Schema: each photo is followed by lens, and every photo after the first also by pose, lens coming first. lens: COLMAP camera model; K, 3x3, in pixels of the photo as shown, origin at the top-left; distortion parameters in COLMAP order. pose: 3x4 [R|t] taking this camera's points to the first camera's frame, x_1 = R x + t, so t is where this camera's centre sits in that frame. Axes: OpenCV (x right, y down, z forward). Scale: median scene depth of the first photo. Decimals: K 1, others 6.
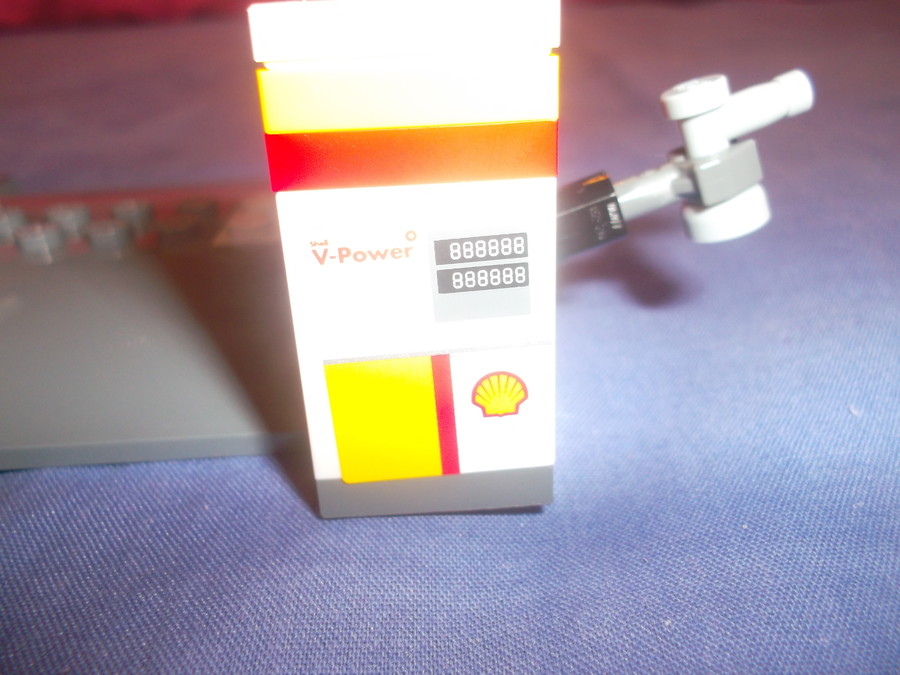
lens RADIAL K [[721.3, 0, 450.0], [0, 721.3, 337.5], [0, 0, 1]] dist [-0.041011, -0.002321]
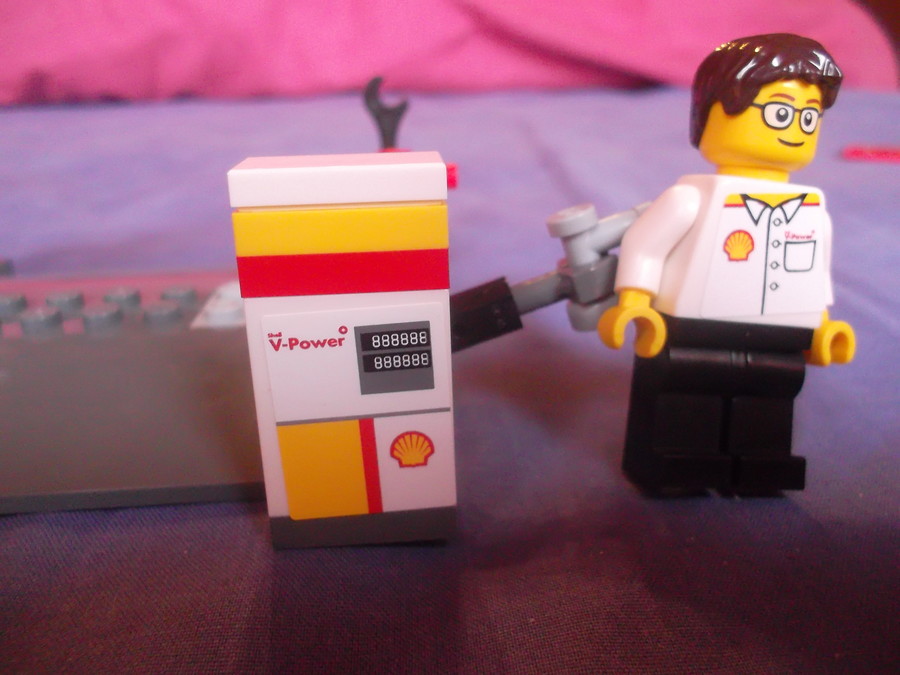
lens RADIAL K [[650.5, 0, 450.0], [0, 650.5, 337.5], [0, 0, 1]] dist [-0.062619, 0.005617]
pose [[0.997896, 0.006632, 0.064492, 0.065663], [0.000818, 0.993388, -0.114803, 0.013089], [-0.064826, 0.114614, 0.991293, -0.217236]]
